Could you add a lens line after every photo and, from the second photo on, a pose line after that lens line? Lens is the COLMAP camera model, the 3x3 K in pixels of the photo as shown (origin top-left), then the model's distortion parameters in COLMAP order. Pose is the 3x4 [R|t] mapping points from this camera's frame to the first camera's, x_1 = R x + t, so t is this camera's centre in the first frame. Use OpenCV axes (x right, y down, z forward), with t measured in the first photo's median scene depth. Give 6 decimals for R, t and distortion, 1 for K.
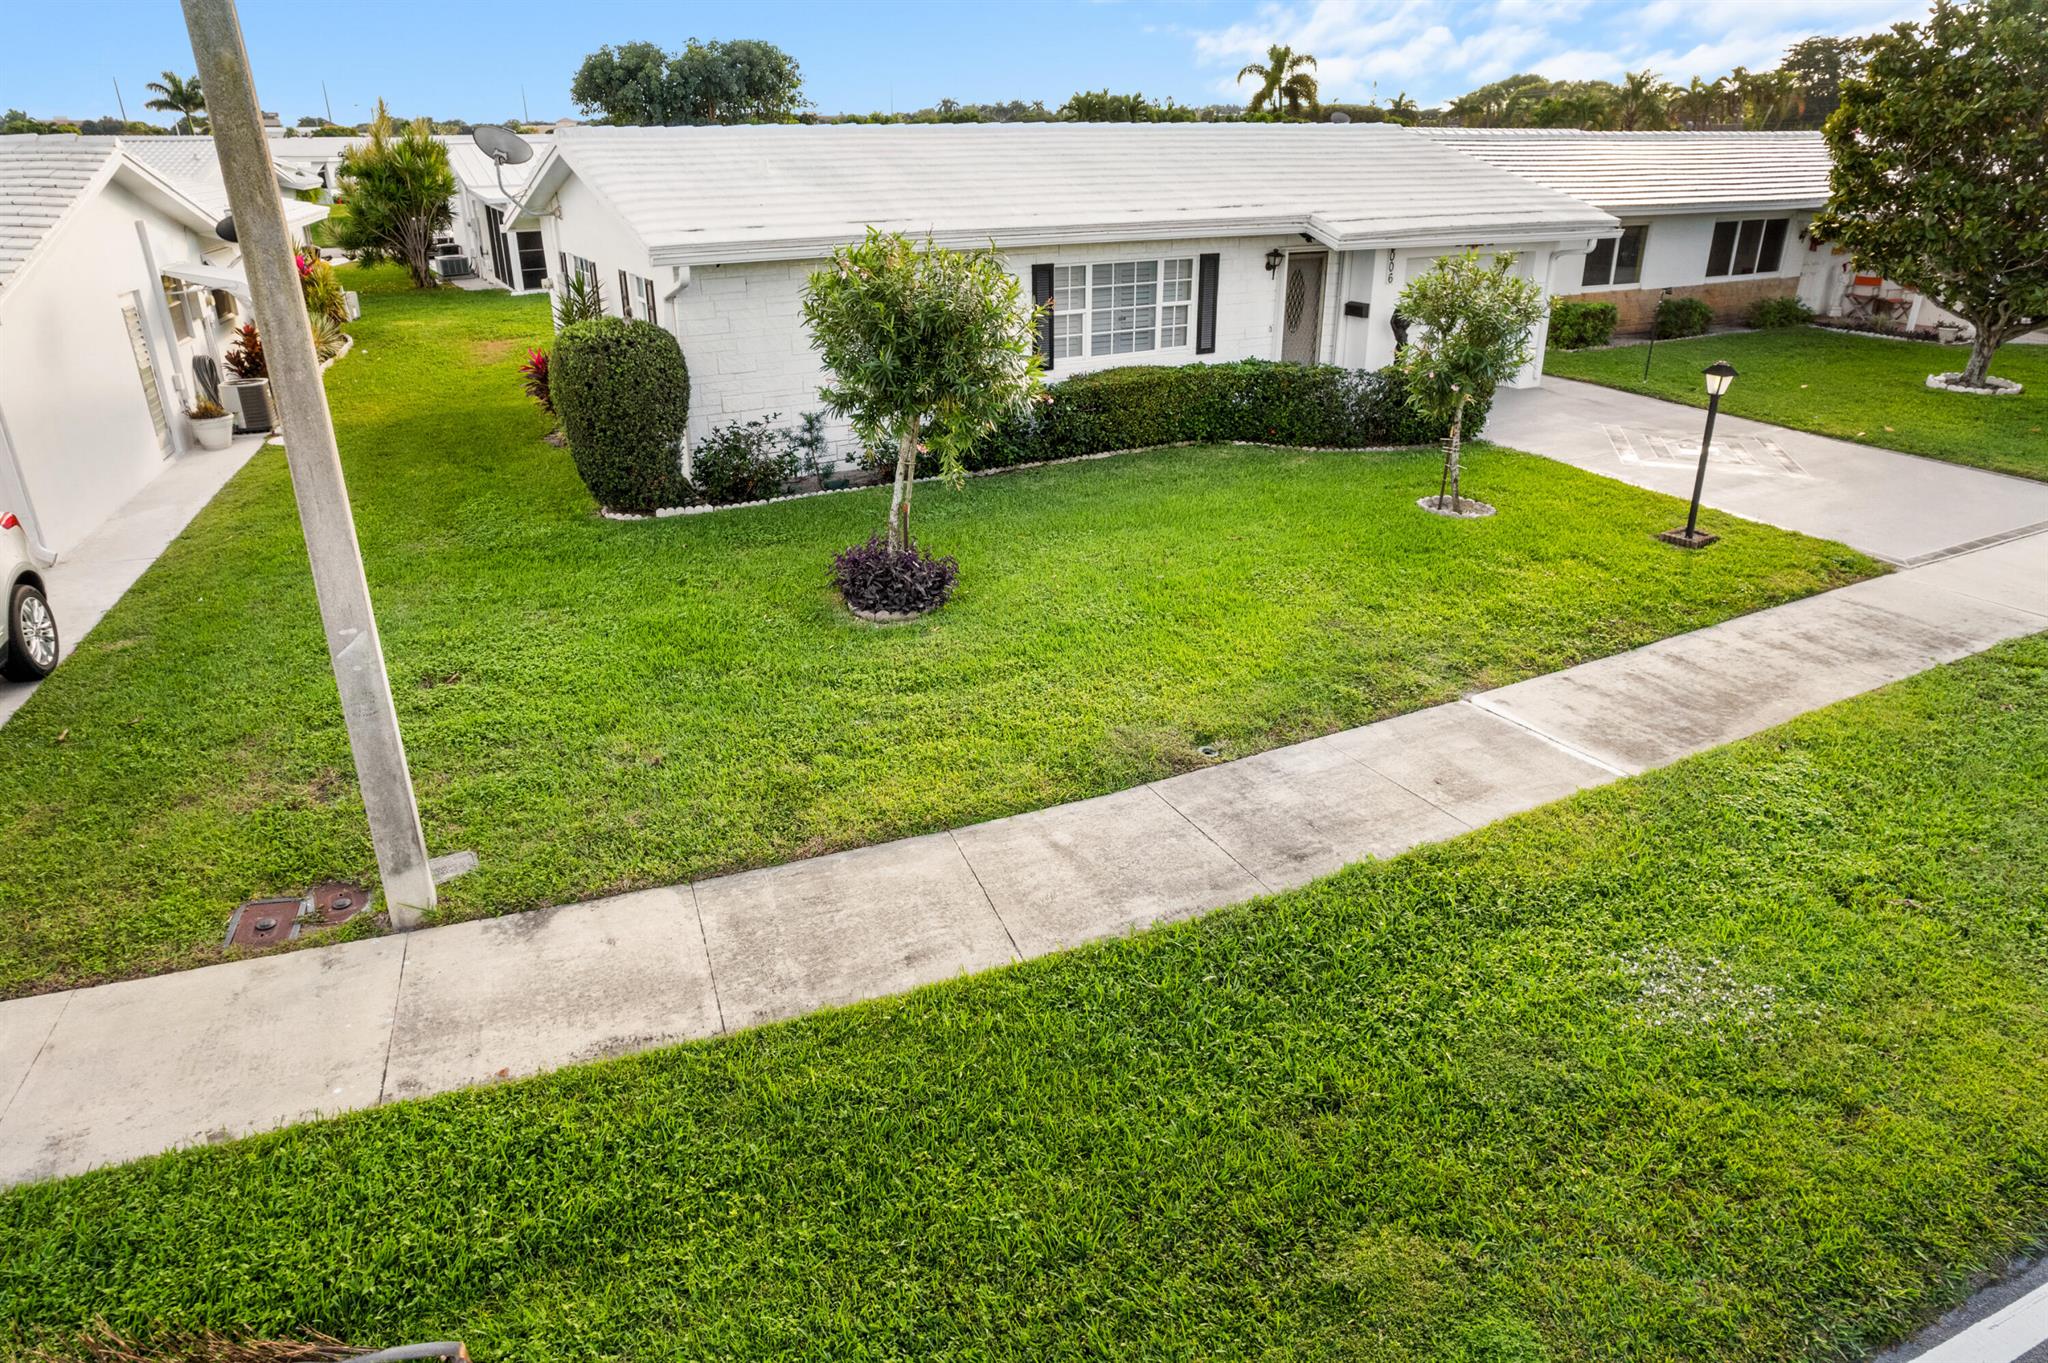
lens RADIAL K [[1313.3, 0, 1024.0], [0, 1313.3, 681.5], [0, 0, 1]] dist [-0.074018, 0.066578]
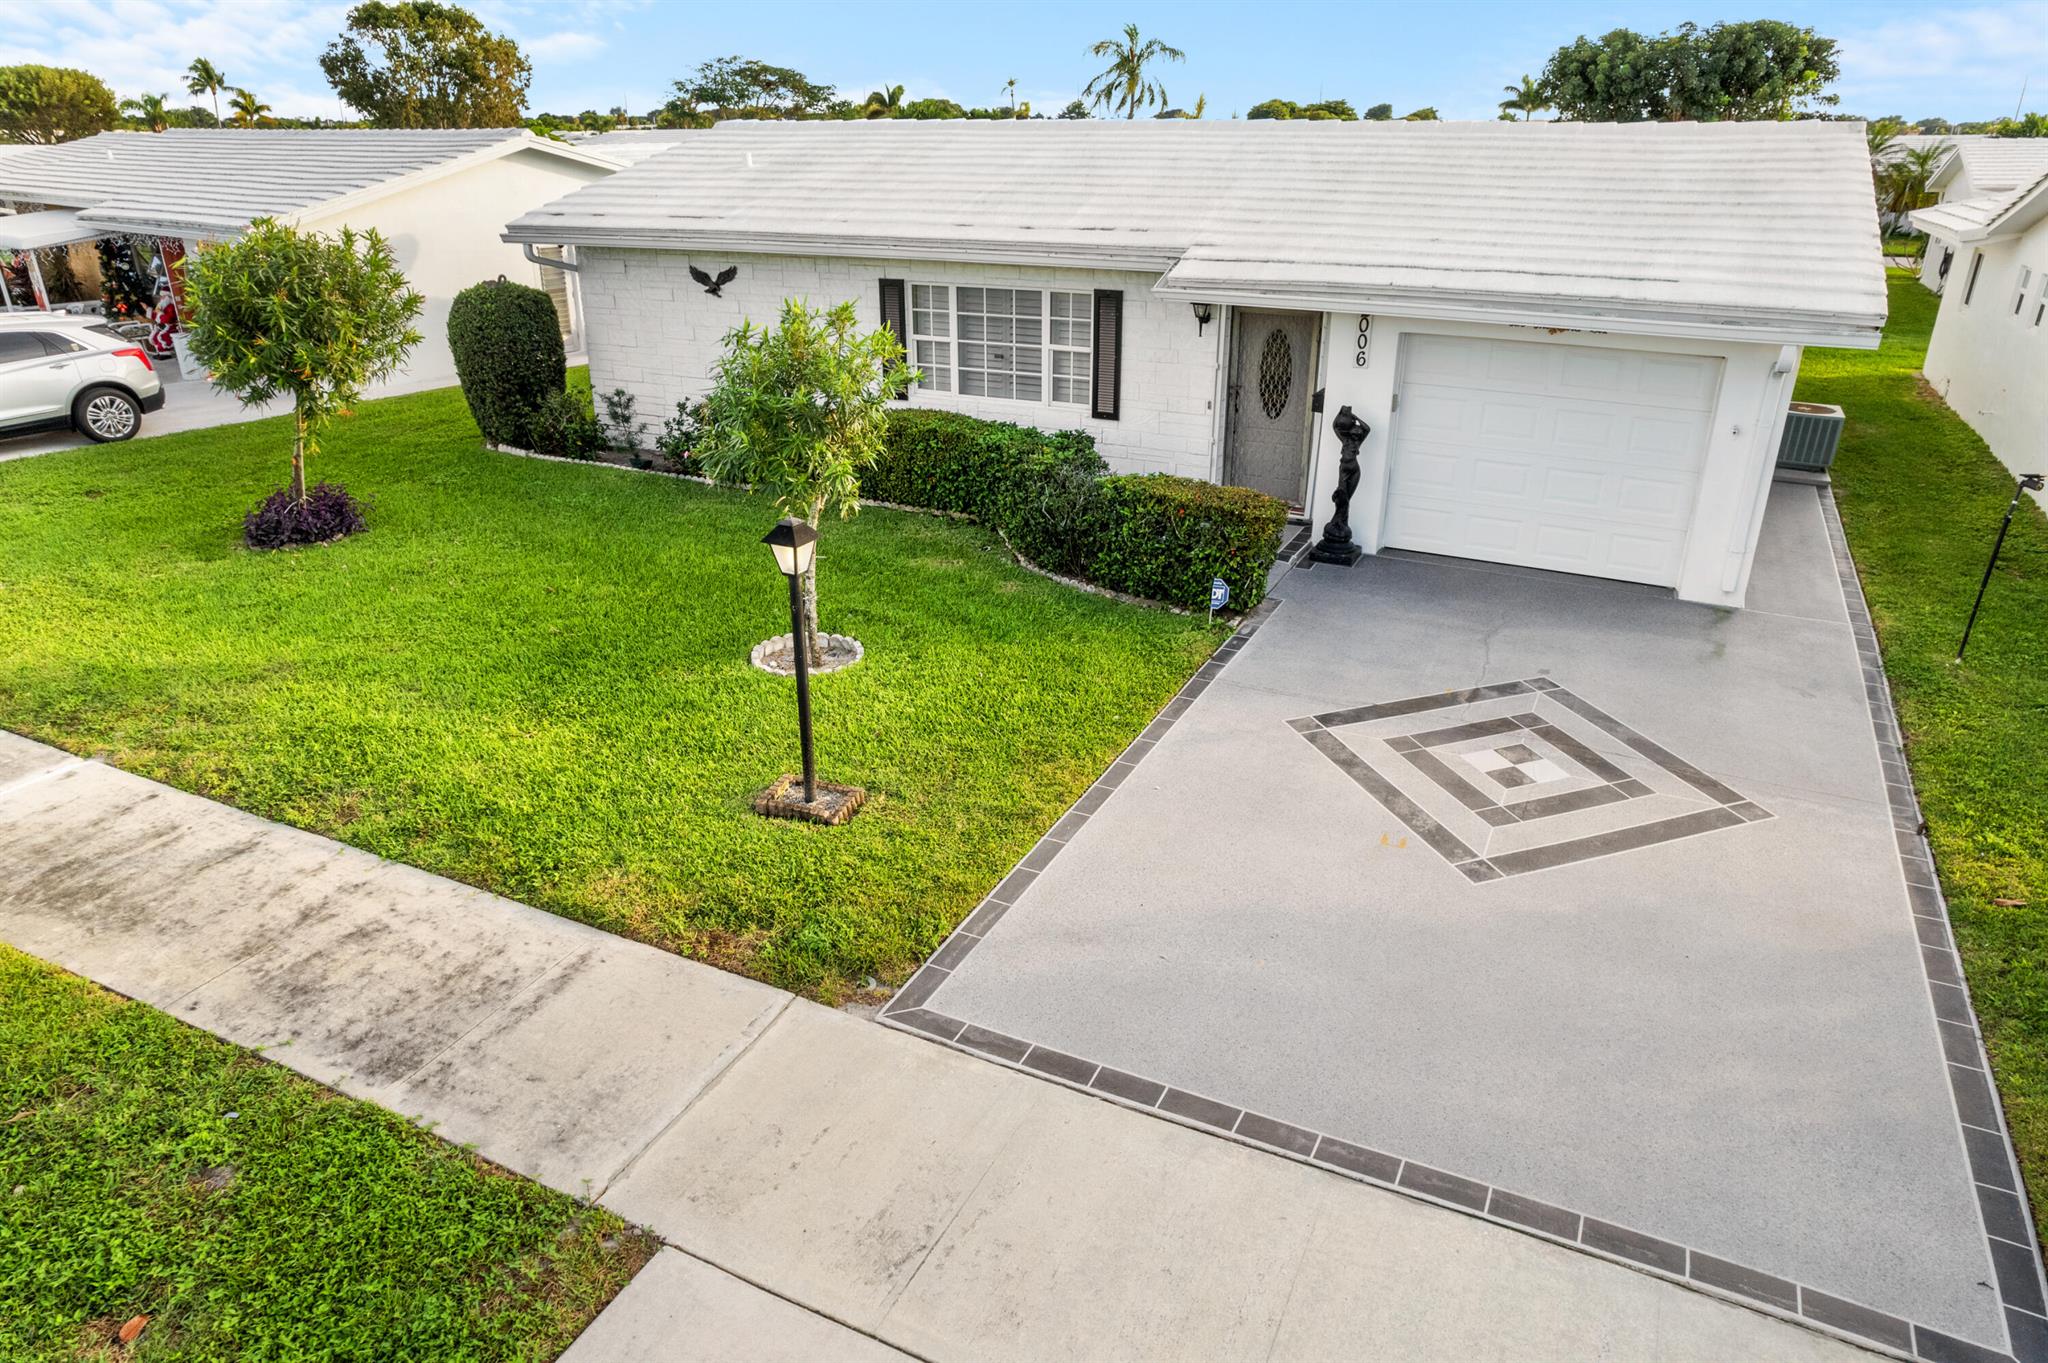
lens RADIAL K [[1313.3, 0, 1024.0], [0, 1313.3, 681.5], [0, 0, 1]] dist [-0.074018, 0.066578]
pose [[0.558575, 0.328261, -0.761734, 0.812486], [-0.327897, 0.930940, 0.160733, -0.234646], [0.761891, 0.159989, 0.627635, 0.551304]]
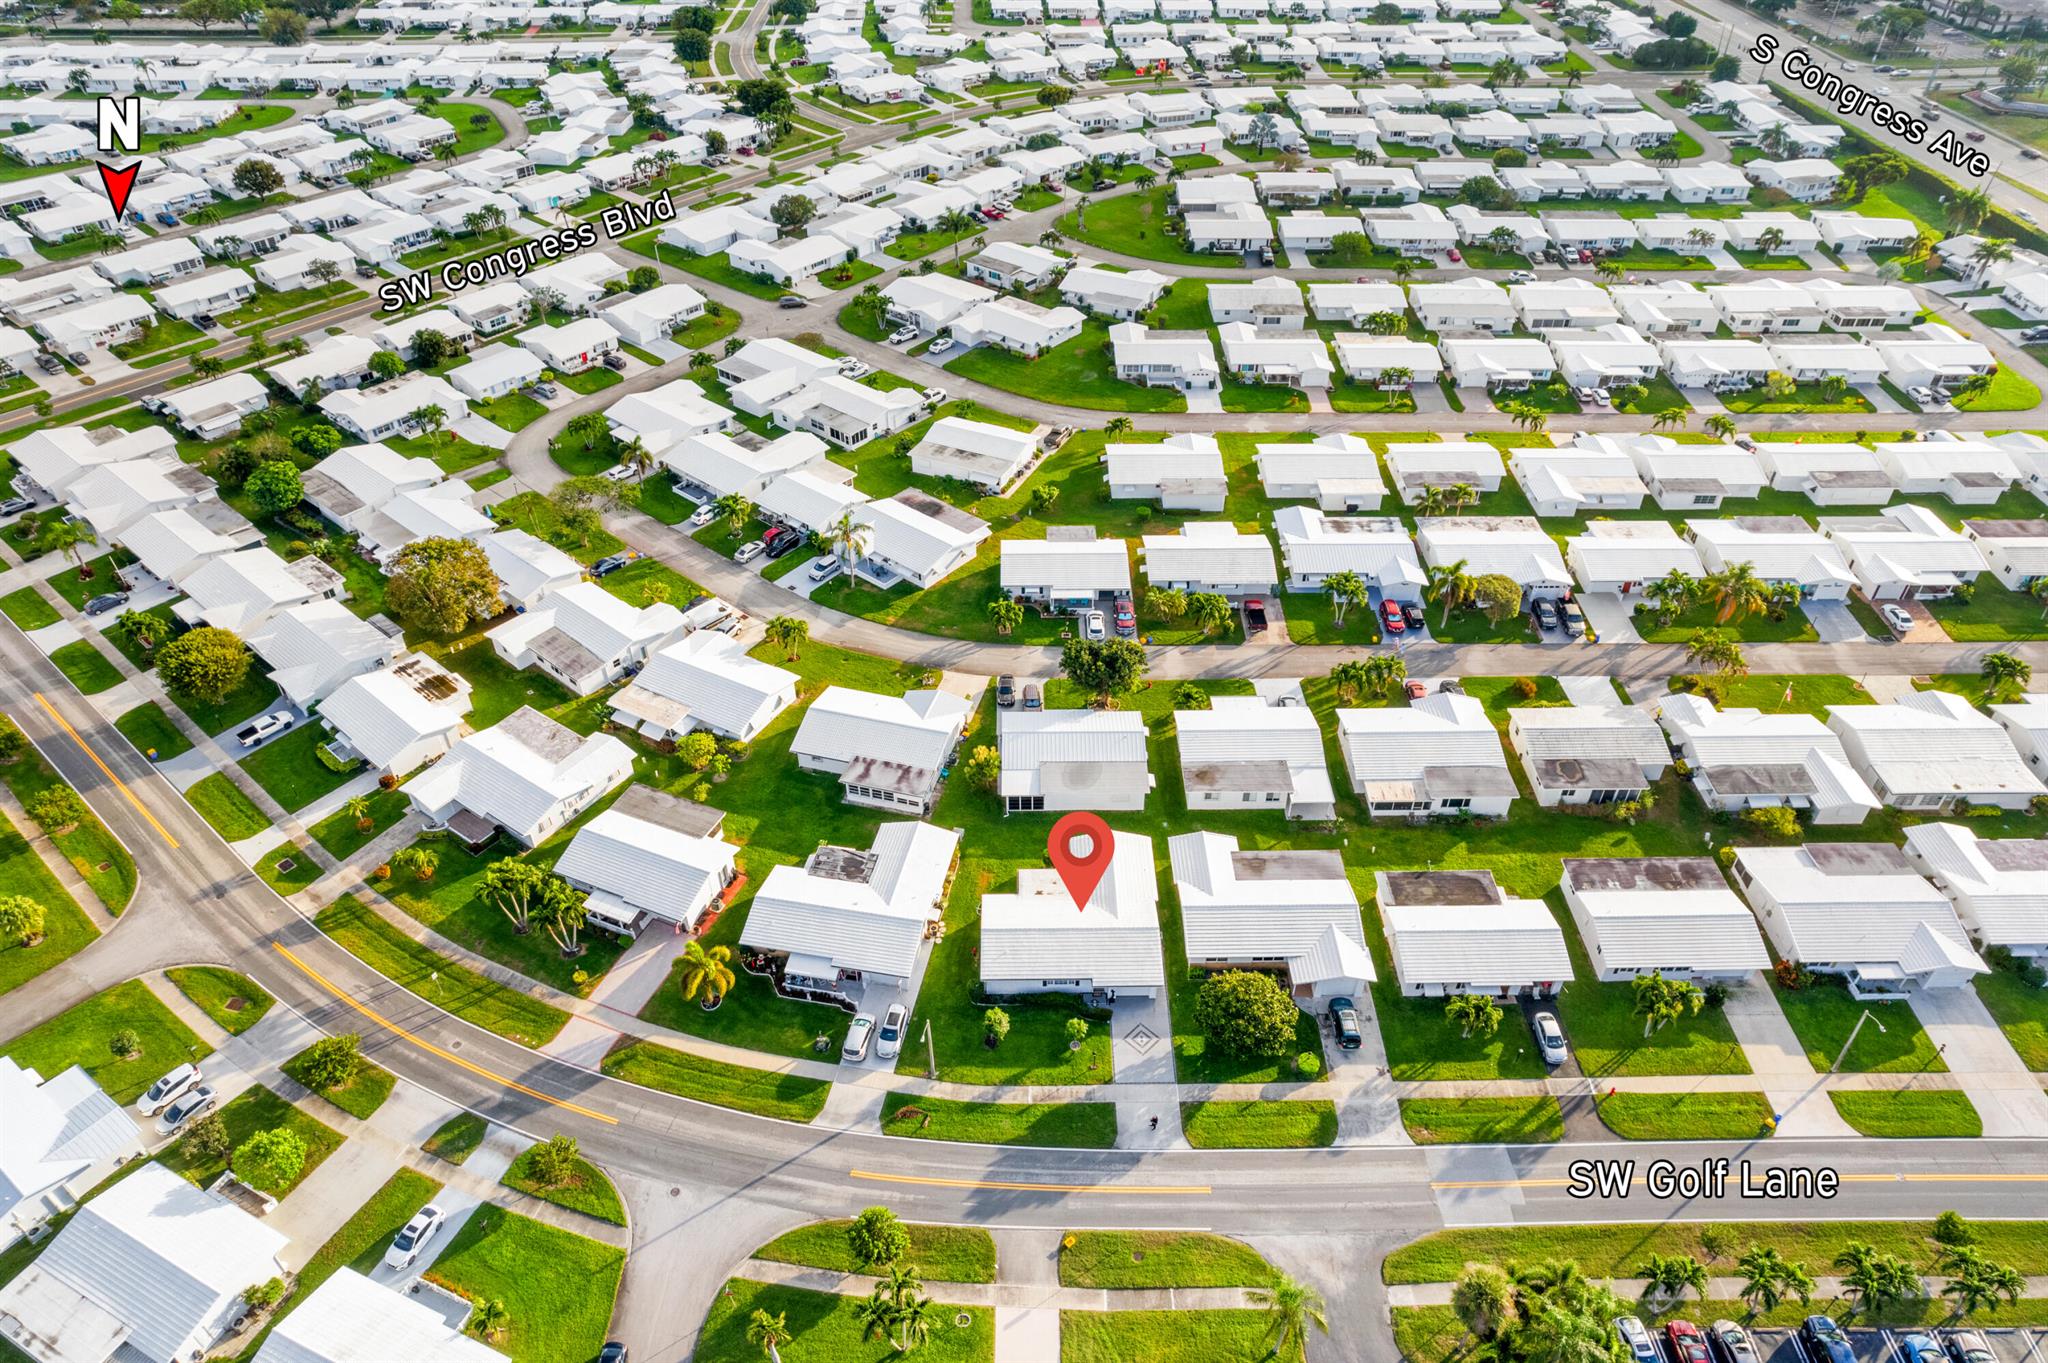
lens RADIAL K [[1313.3, 0, 1024.0], [0, 1313.3, 681.5], [0, 0, 1]] dist [-0.074018, 0.066578]
pose [[0.871893, 0.306608, -0.381829, 1.878932], [-0.192236, 0.931438, 0.308980, -3.529078], [0.450386, -0.195996, 0.871056, -4.219223]]
